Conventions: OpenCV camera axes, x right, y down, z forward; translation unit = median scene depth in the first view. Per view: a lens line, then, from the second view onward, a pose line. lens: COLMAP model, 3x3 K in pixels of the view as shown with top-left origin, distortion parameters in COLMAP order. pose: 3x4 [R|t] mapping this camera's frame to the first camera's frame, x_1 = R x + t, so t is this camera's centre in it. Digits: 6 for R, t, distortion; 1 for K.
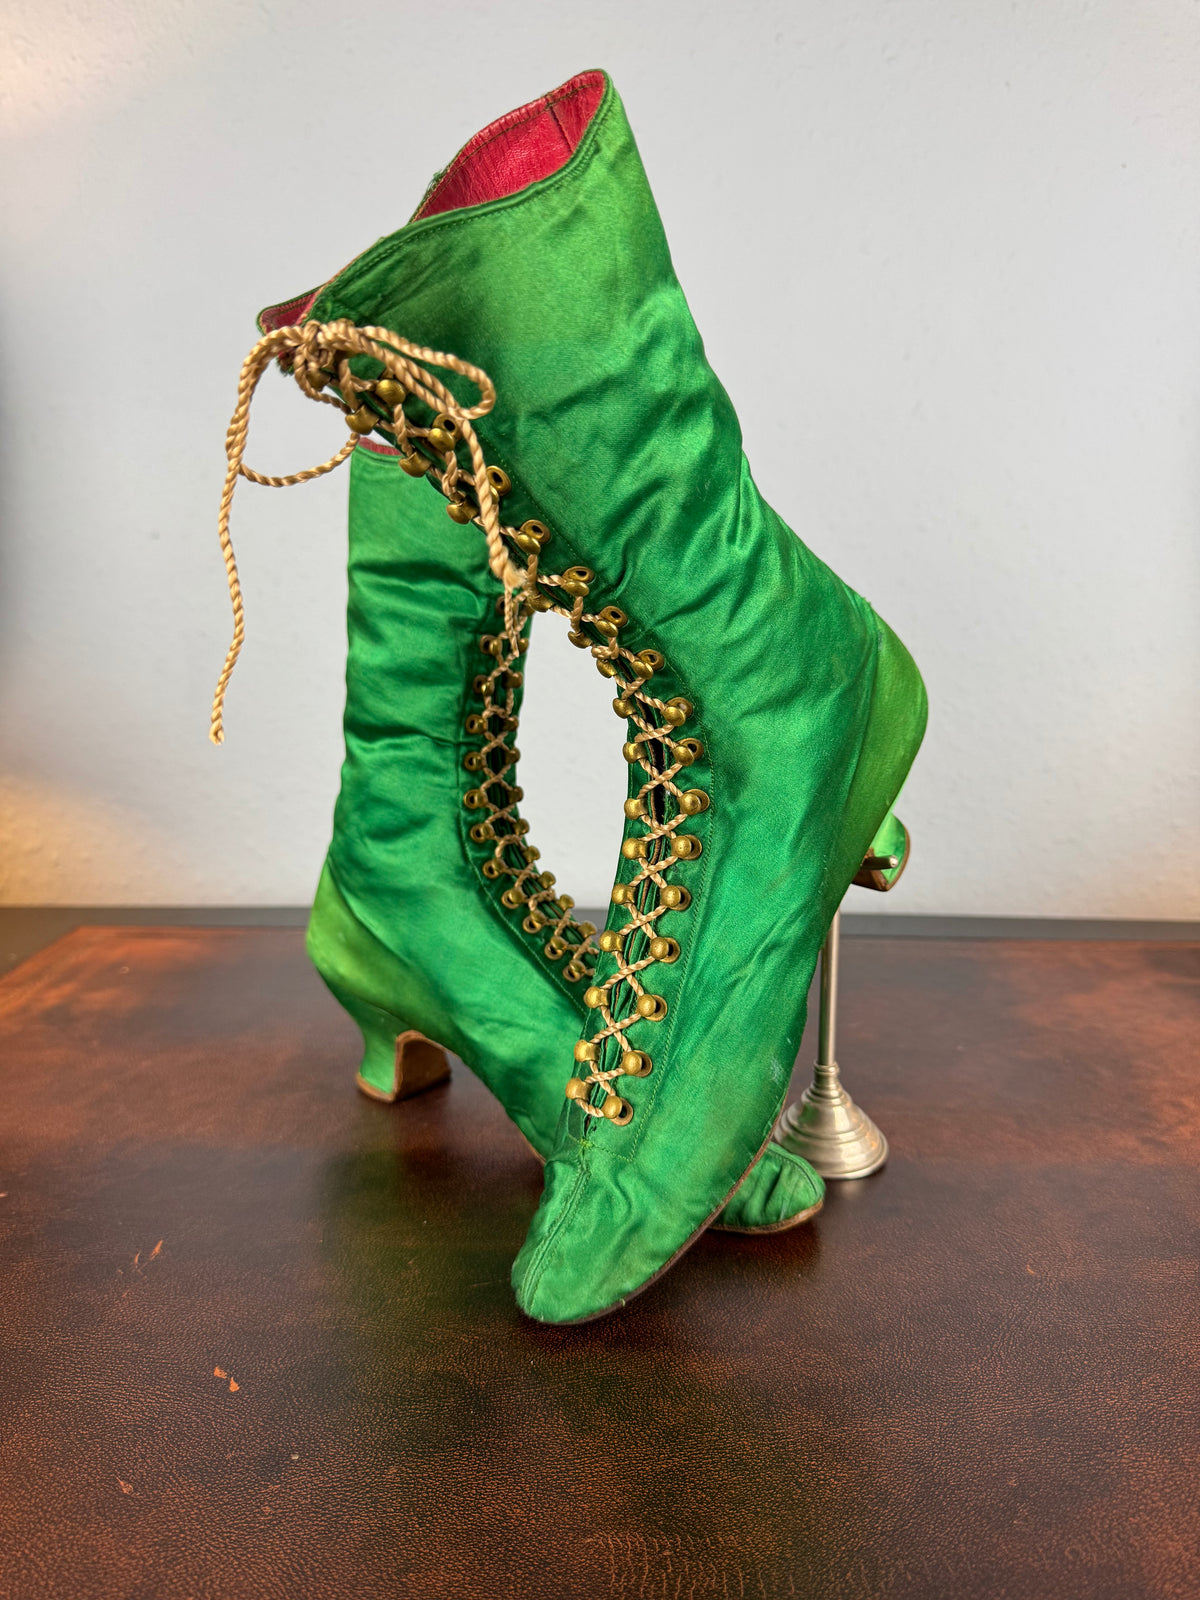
lens RADIAL K [[1153.6, 0, 598.2], [0, 1153.6, 800.8], [0, 0, 1]] dist [-0.011337, -0.010294]
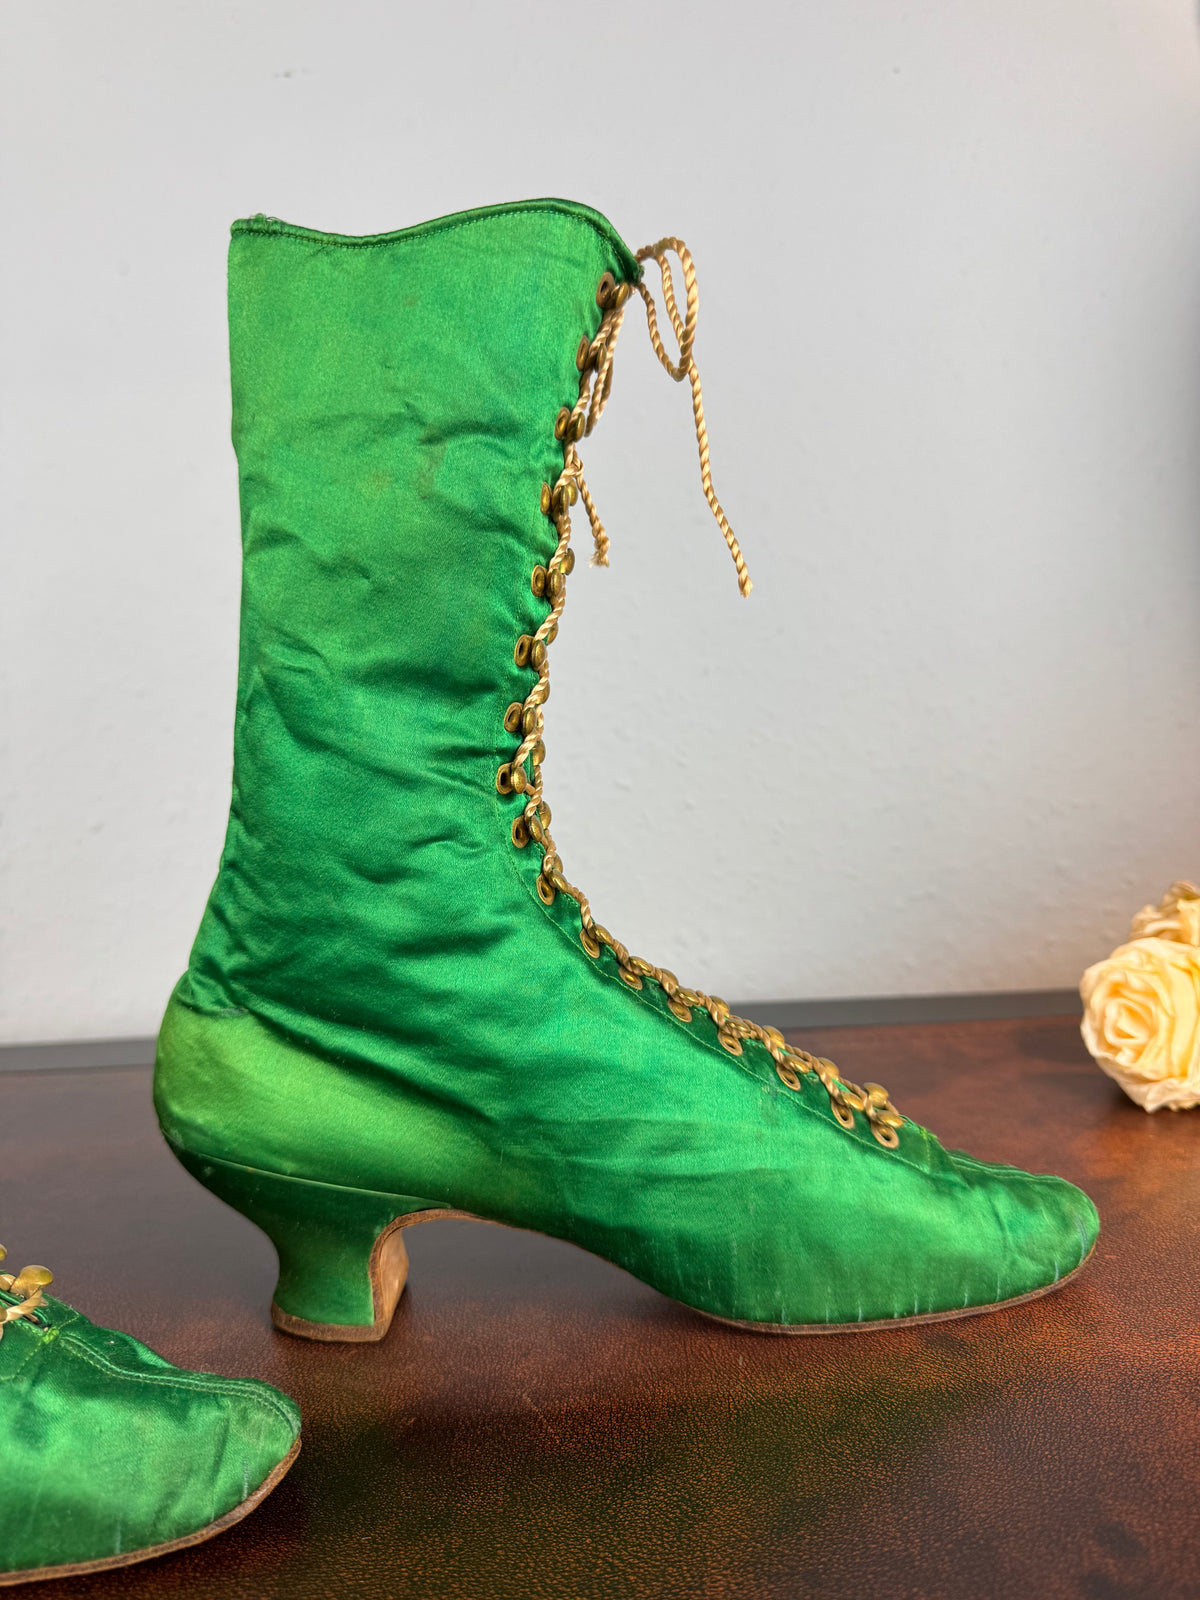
lens RADIAL K [[1153.6, 0, 601.6], [0, 1153.6, 800.4], [0, 0, 1]] dist [-0.011337, -0.010294]
pose [[0.997603, -0.069013, 0.005091, 0.317419], [0.069167, 0.992148, -0.104202, 0.061295], [0.002140, 0.104304, 0.994543, 0.357656]]
